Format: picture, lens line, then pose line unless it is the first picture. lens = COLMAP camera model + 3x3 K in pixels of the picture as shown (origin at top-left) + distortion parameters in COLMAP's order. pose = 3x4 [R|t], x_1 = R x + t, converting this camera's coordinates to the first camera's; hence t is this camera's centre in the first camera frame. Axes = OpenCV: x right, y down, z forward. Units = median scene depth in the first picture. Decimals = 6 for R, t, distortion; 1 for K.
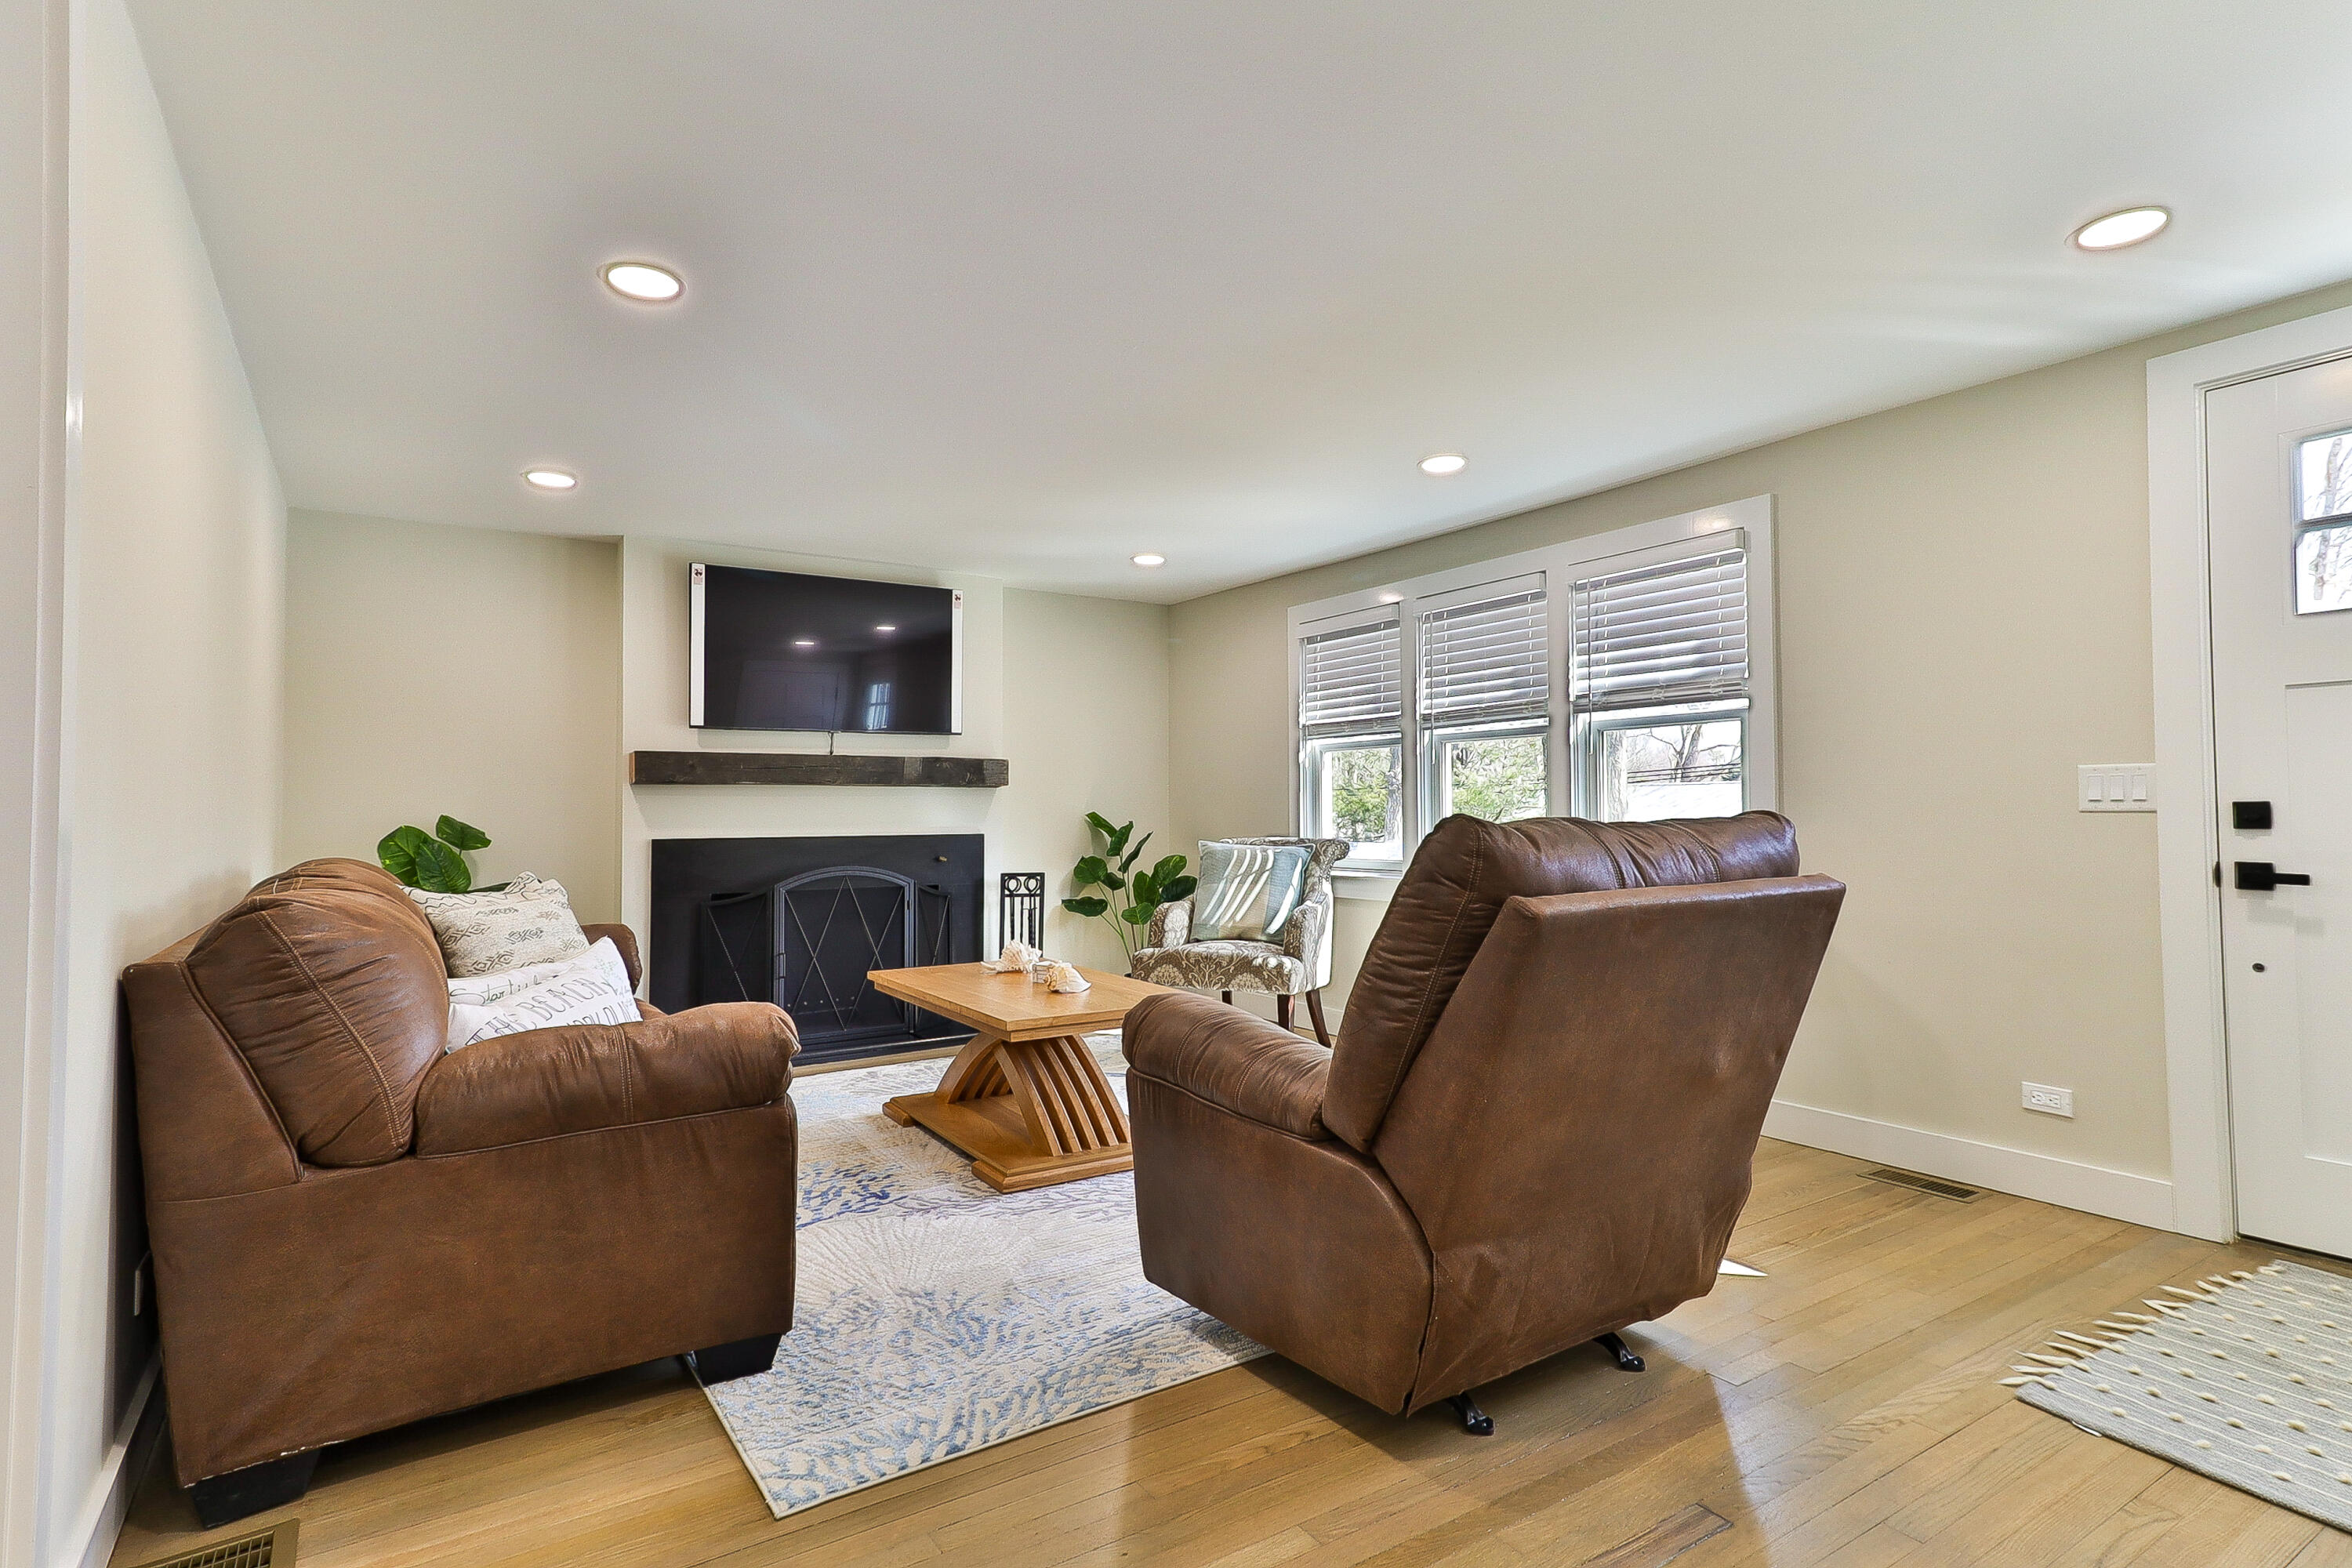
lens RADIAL K [[1195.0, 0, 1195.7], [0, 1195.0, 753.7], [0, 0, 1]] dist [0.032360, -0.000541]
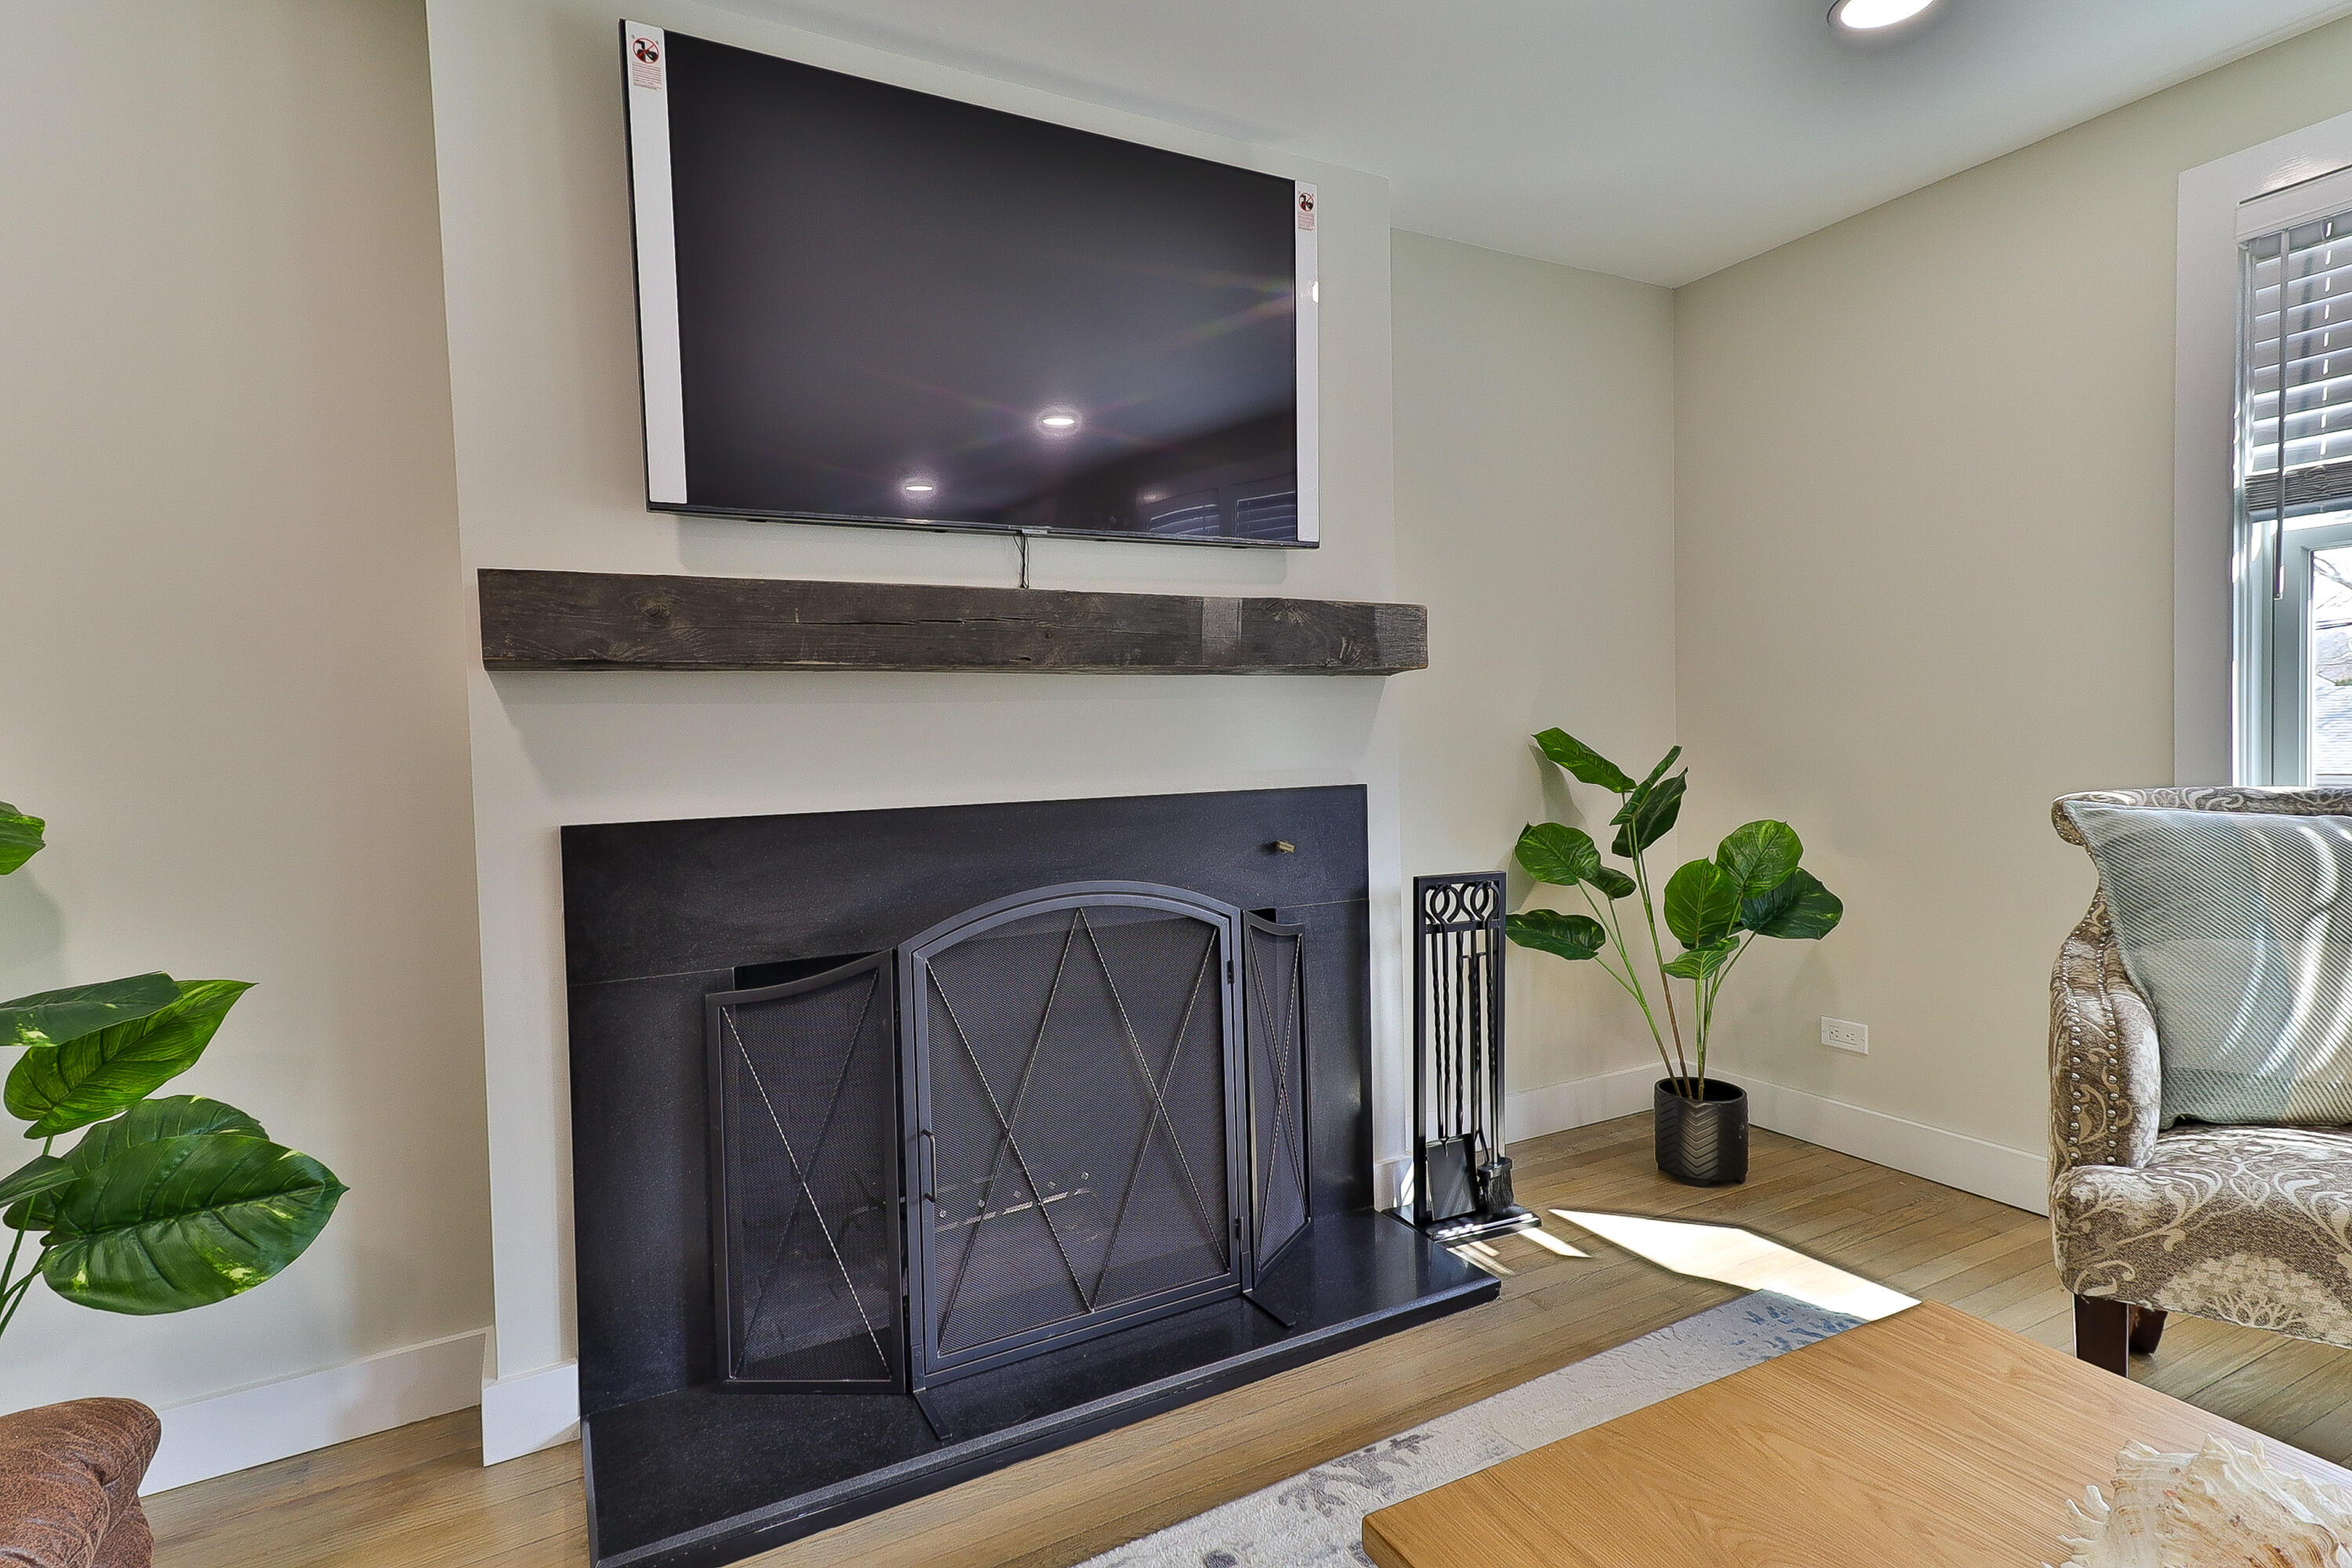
lens RADIAL K [[1195.0, 0, 1195.7], [0, 1195.0, 753.7], [0, 0, 1]] dist [0.032360, -0.000541]
pose [[0.997792, -0.014683, -0.064779, -0.213129], [0.019512, 0.997026, 0.074561, 0.023778], [0.063492, -0.075661, 0.995110, 0.582222]]
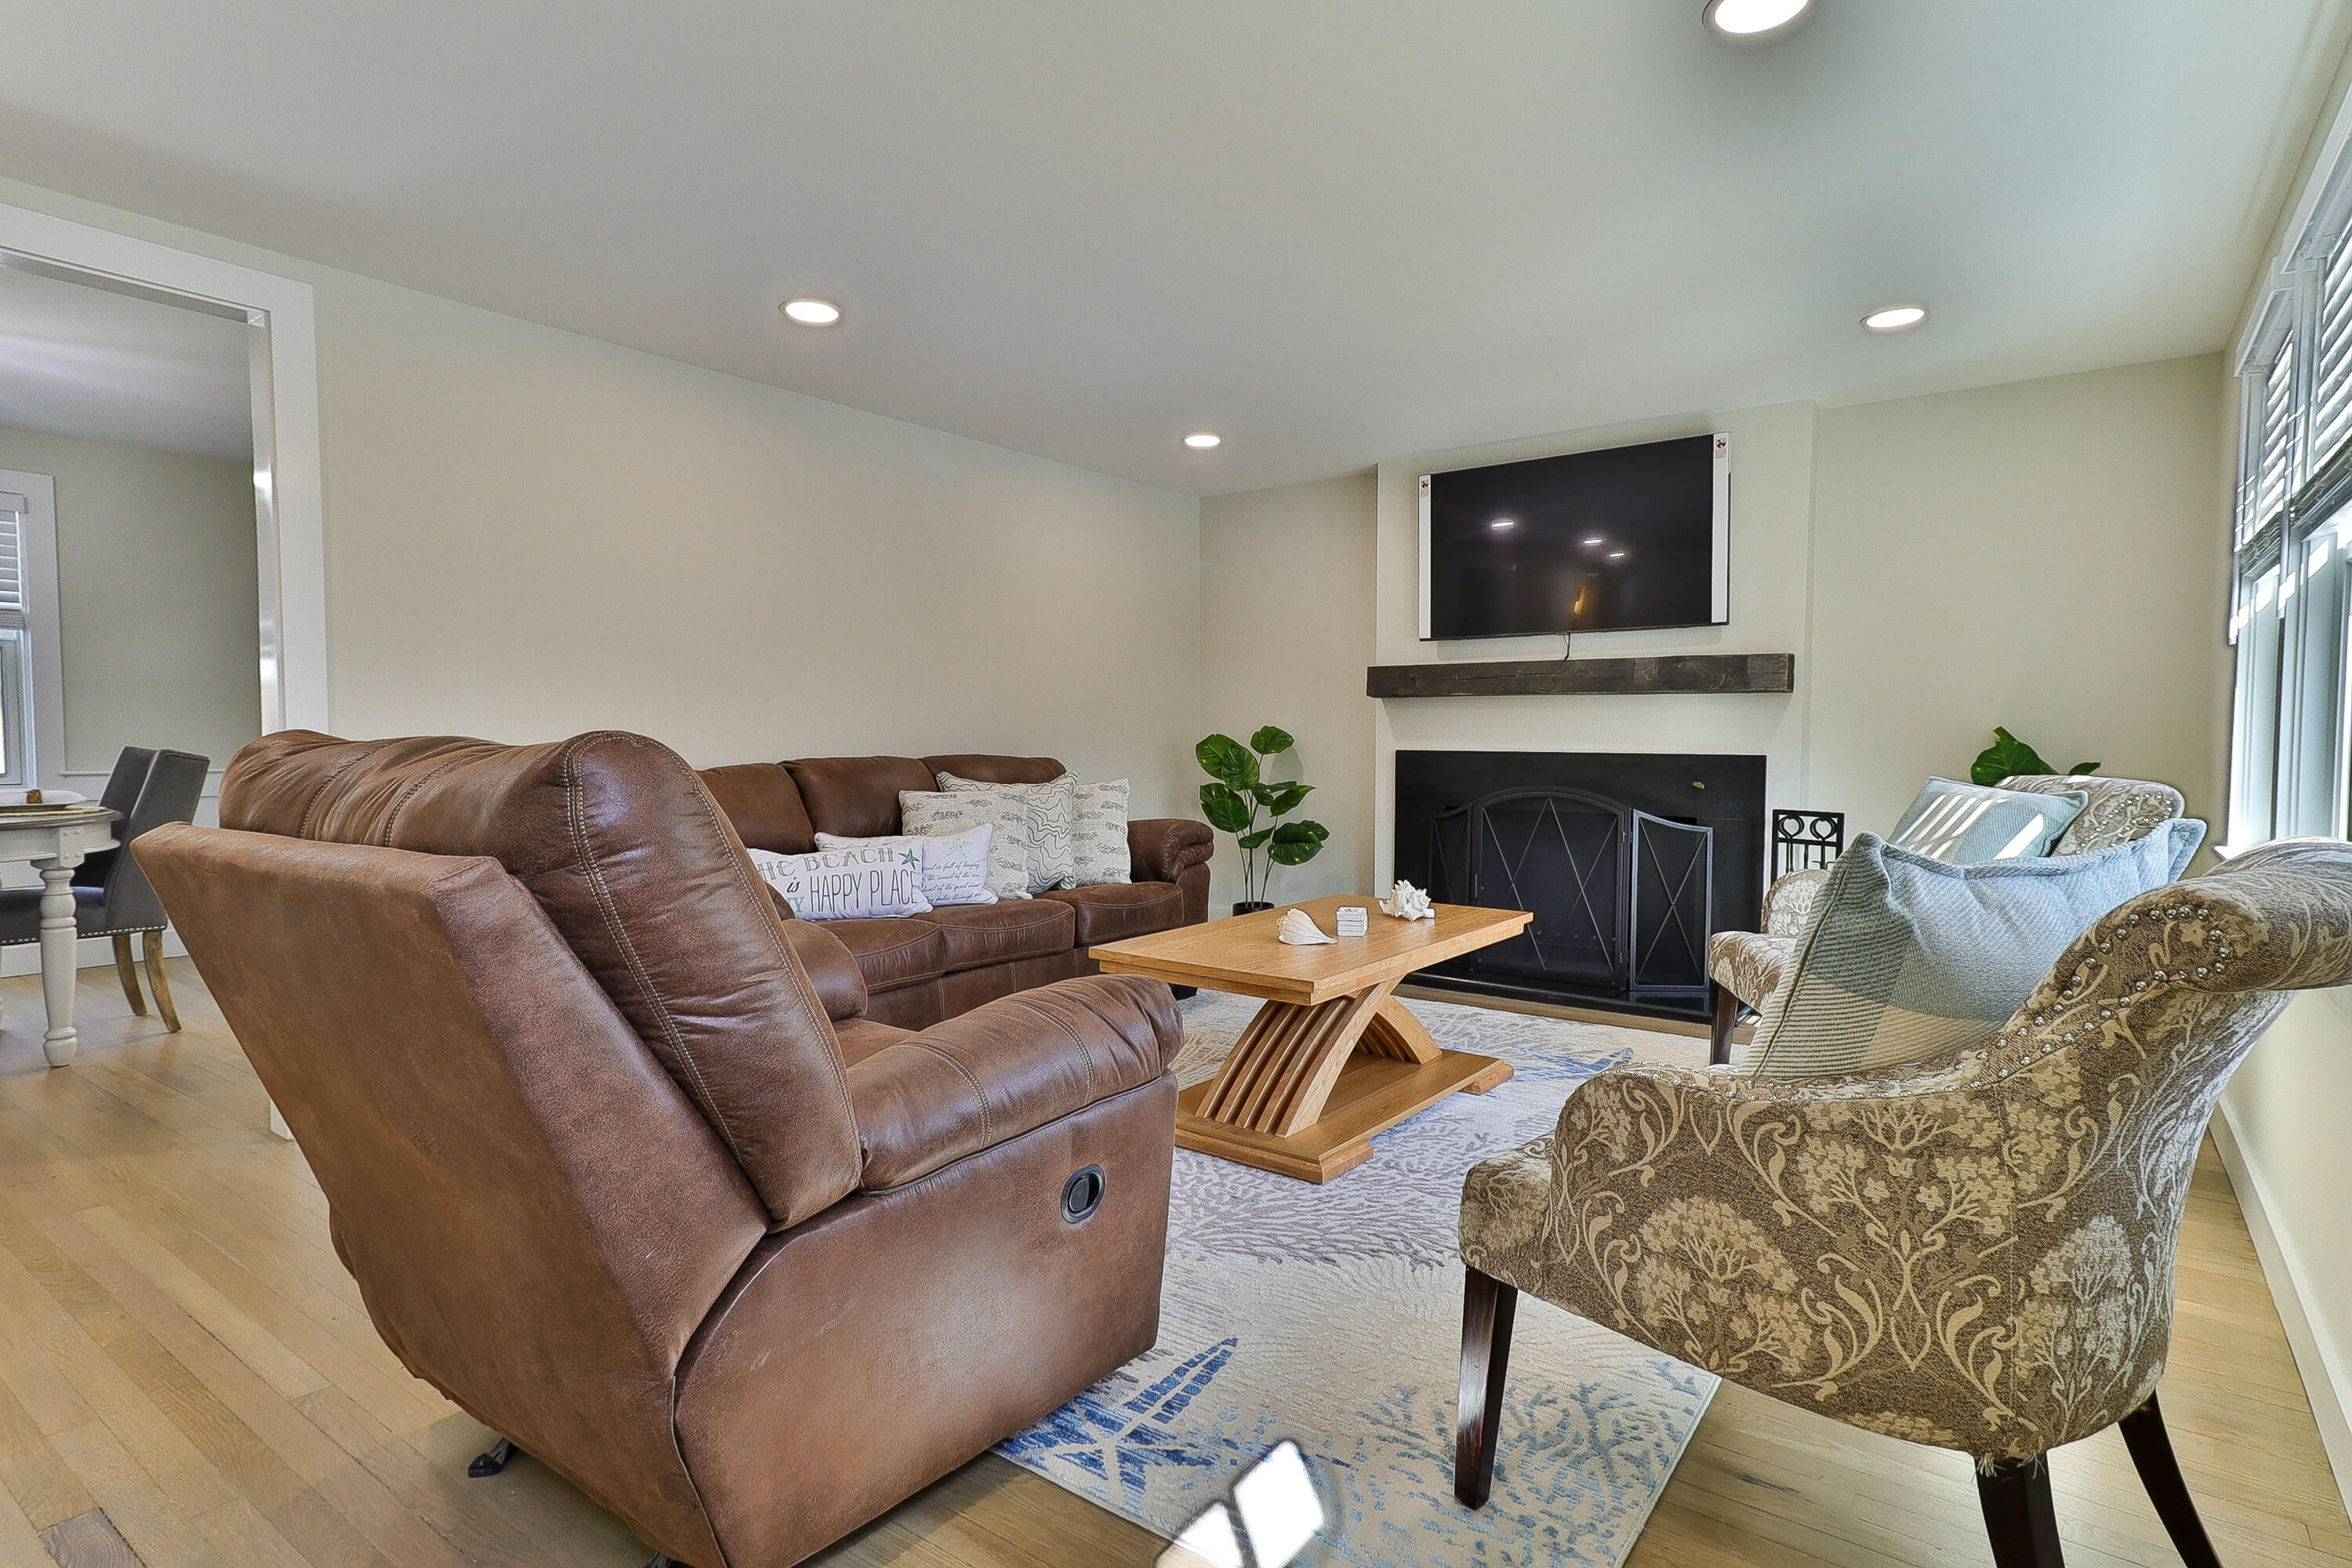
lens RADIAL K [[1195.0, 0, 1195.7], [0, 1195.0, 753.7], [0, 0, 1]] dist [0.032360, -0.000541]
pose [[0.355513, 0.026023, -0.934309, 0.403503], [0.041323, 0.998197, 0.043526, 0.019070], [0.933757, -0.054082, 0.353797, 0.409634]]
